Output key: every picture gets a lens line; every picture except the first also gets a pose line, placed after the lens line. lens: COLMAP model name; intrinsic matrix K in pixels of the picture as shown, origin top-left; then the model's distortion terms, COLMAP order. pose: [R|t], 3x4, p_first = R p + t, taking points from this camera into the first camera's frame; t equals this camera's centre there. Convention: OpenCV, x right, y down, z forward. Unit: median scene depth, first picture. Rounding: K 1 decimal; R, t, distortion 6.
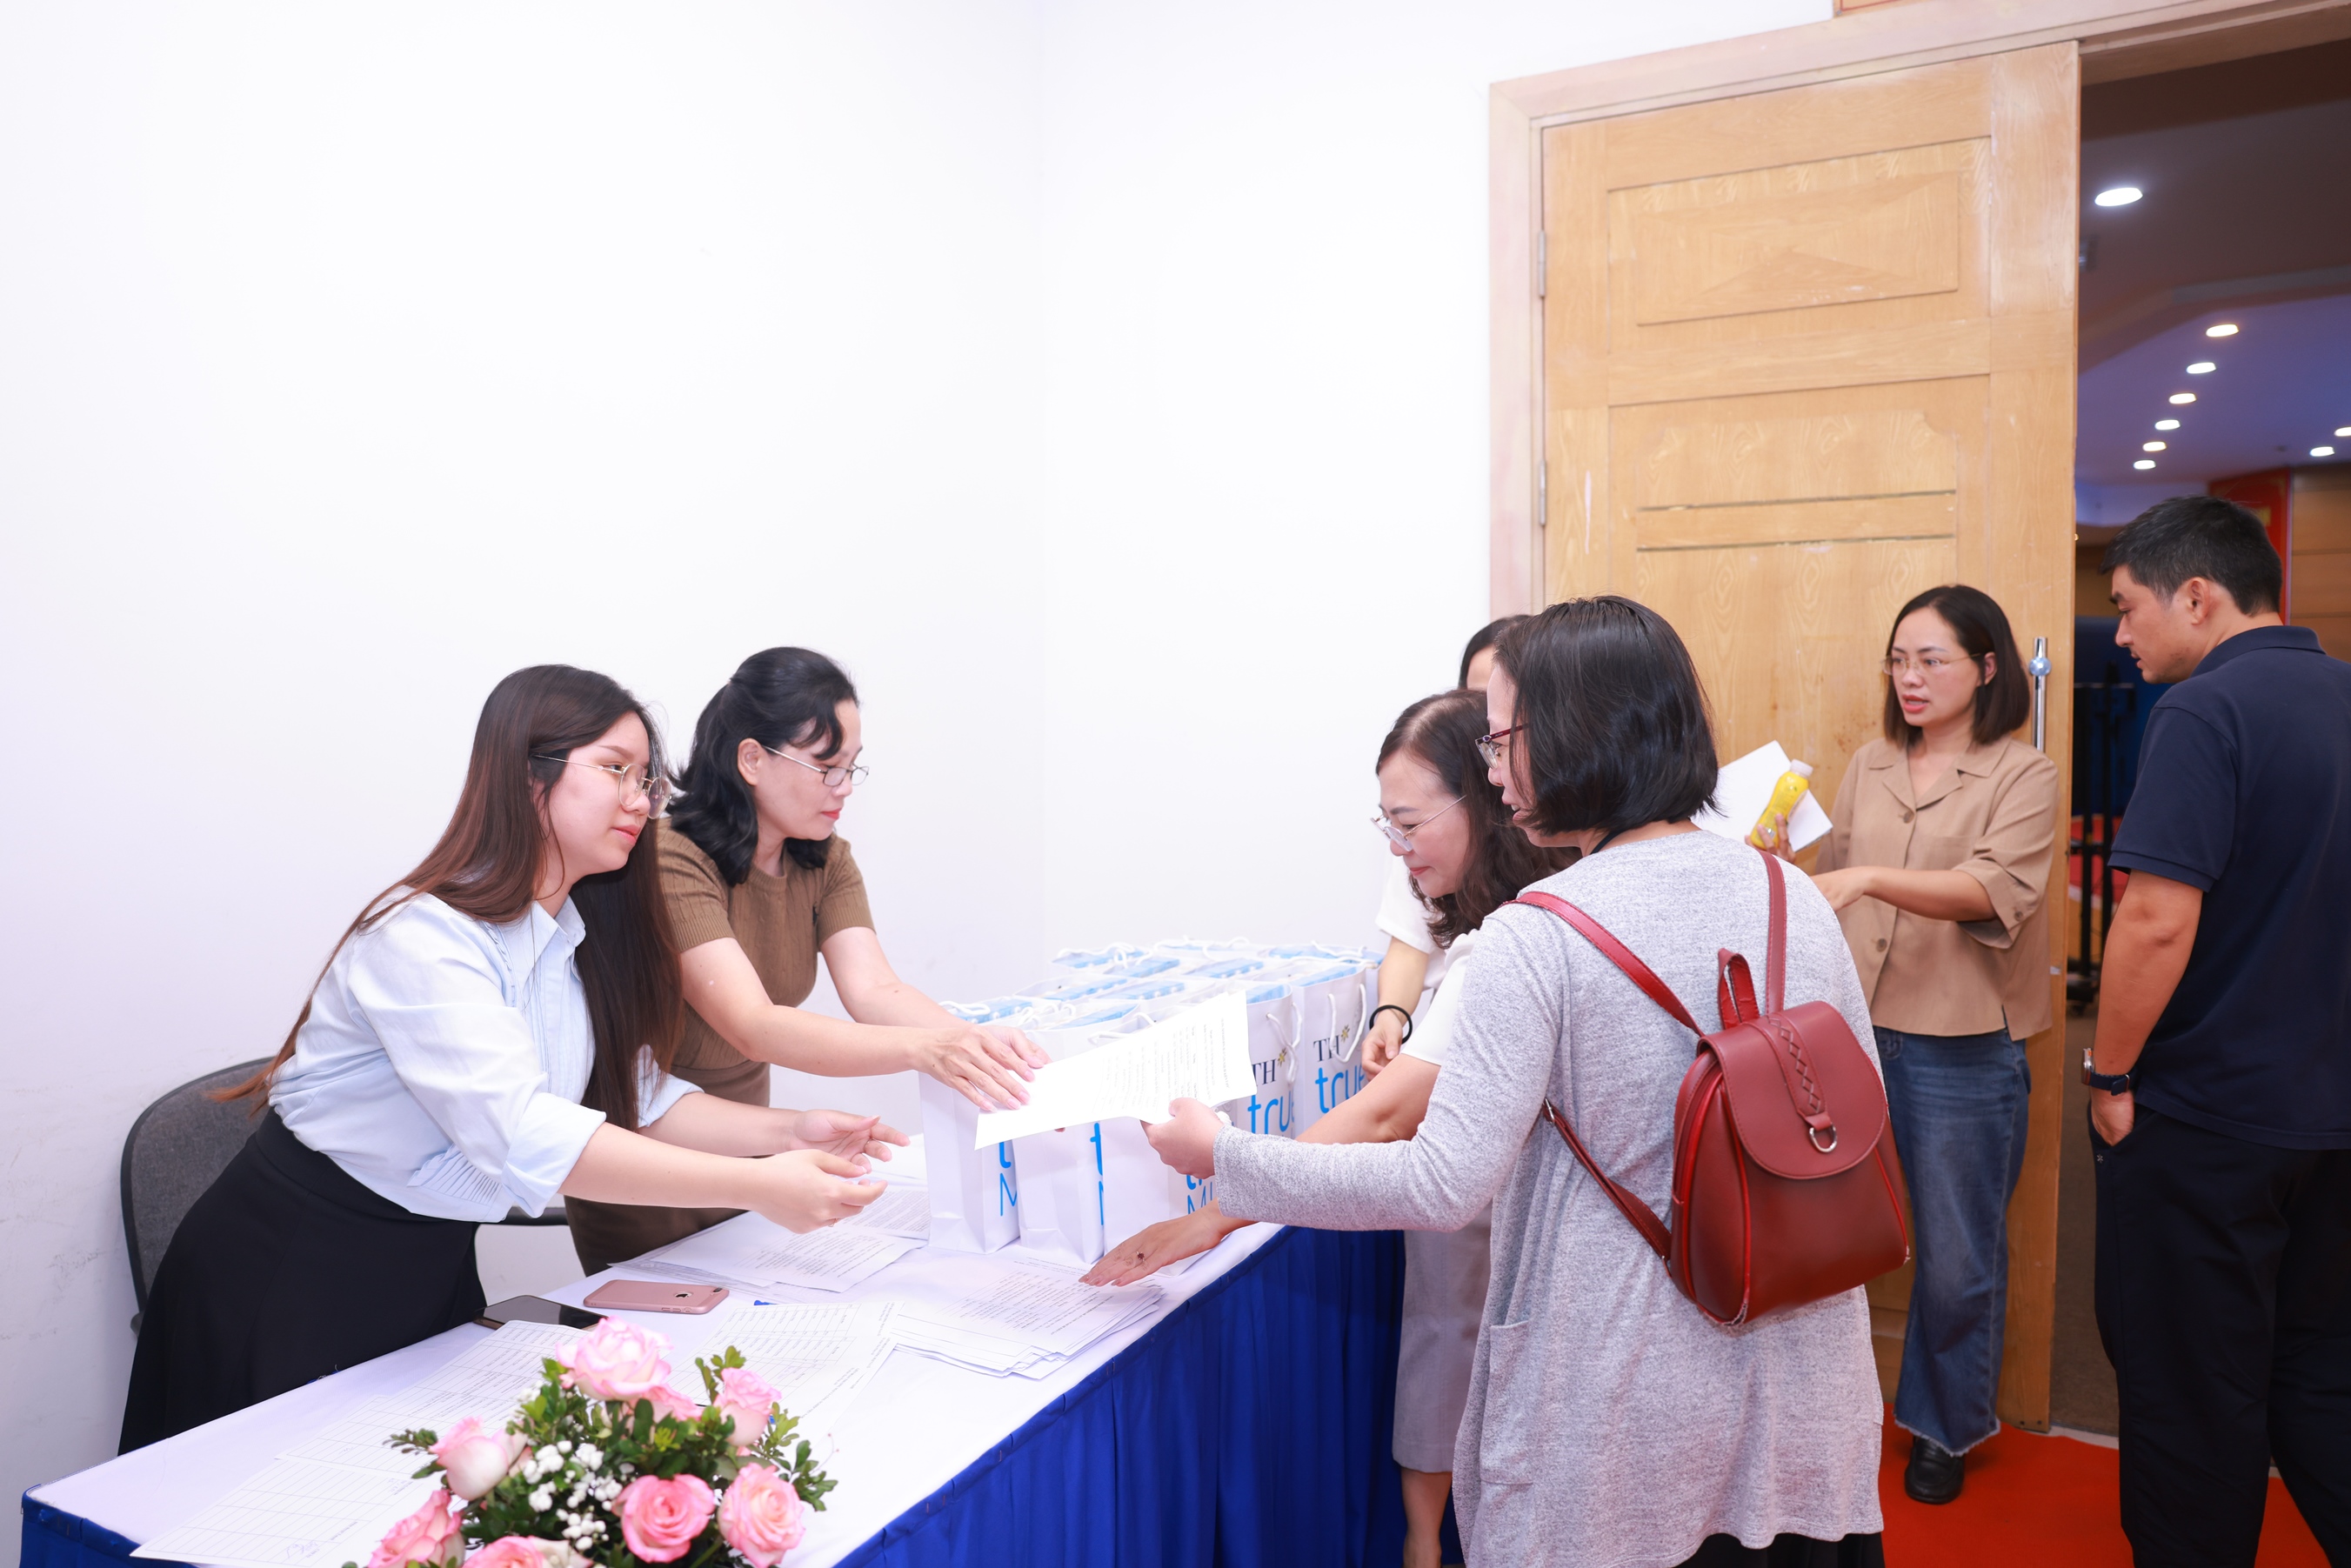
lens RADIAL K [[1607.4, 0, 1168.2], [0, 1607.4, 786.3], [0, 0, 1]] dist [-0.128994, 0.116391]
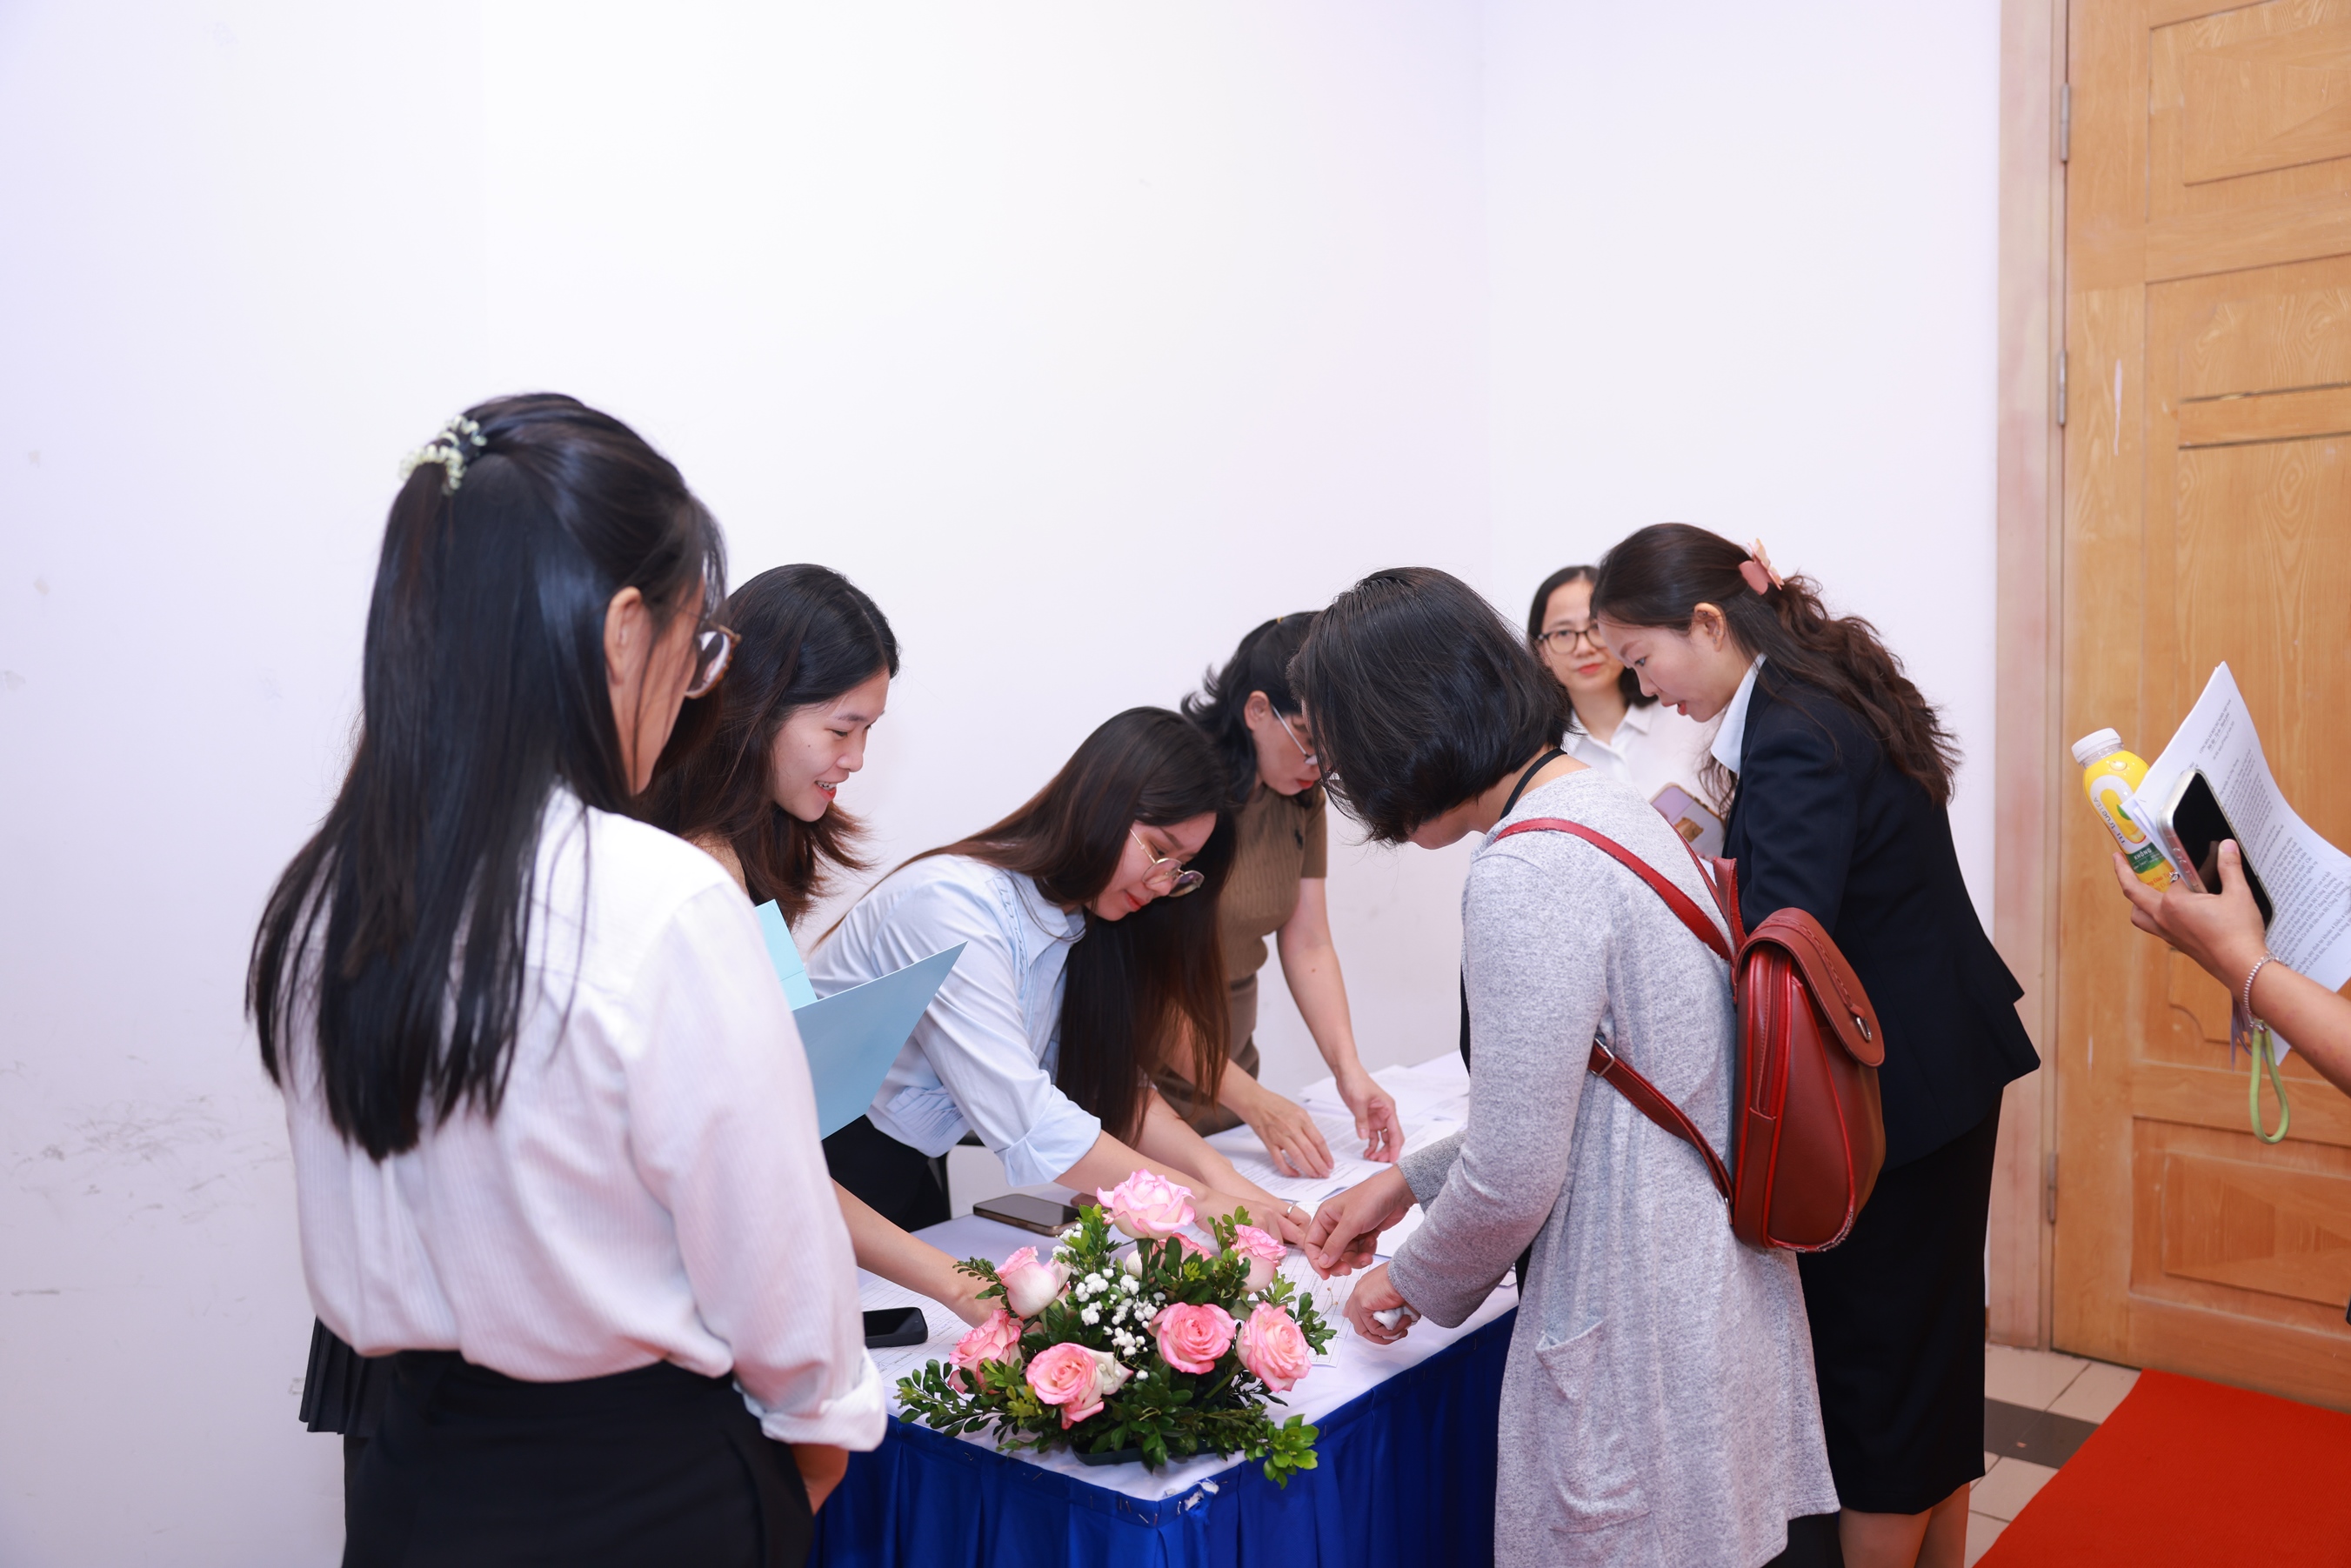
lens RADIAL K [[1822.6, 0, 1182.4], [0, 1822.6, 779.3], [0, 0, 1]] dist [-0.083151, 0.103910]
pose [[0.972064, -0.000630, -0.234717, -0.006559], [0.005678, 0.999767, 0.020831, 0.010658], [0.234649, -0.021581, 0.971841, -0.100685]]
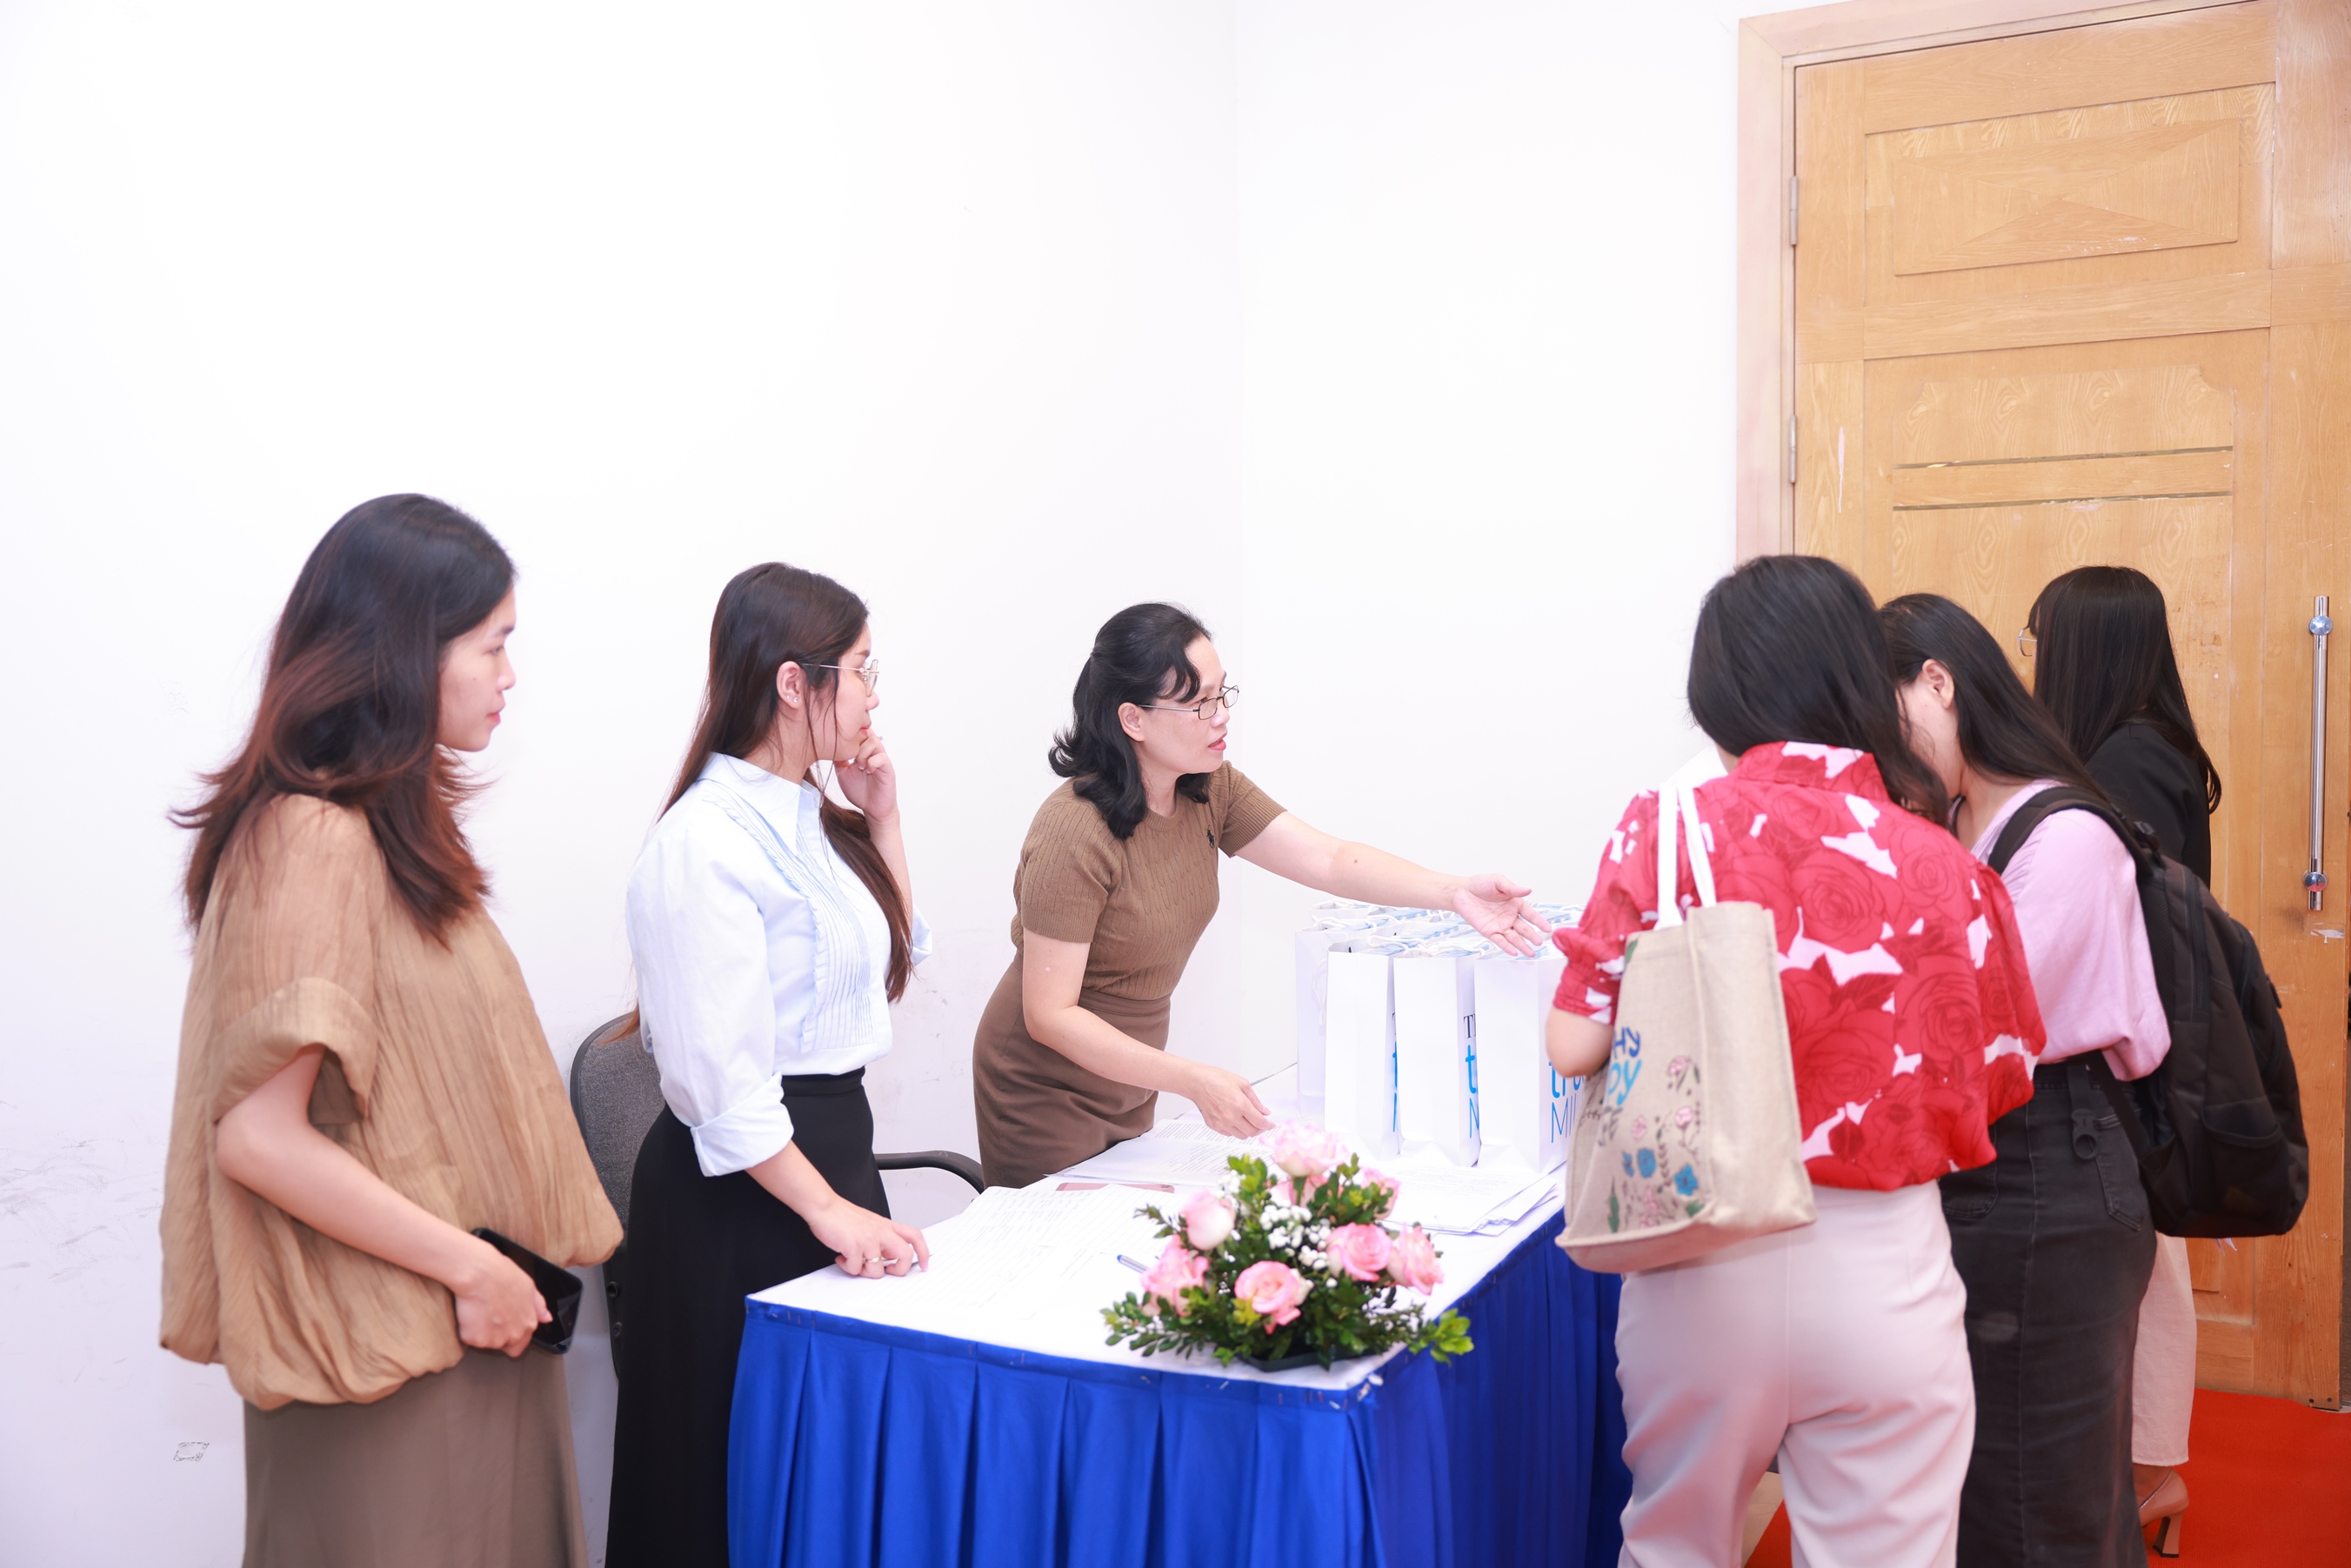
lens RADIAL K [[2061.0, 0, 1175.5], [0, 2061.0, 784.0], [0, 0, 1]] dist [-0.061729, 0.105503]
pose [[0.999933, -0.003883, 0.010927, -0.177661], [0.003882, 0.999992, 0.000108, 0.020168], [-0.010927, -0.000066, 0.999940, -0.279853]]
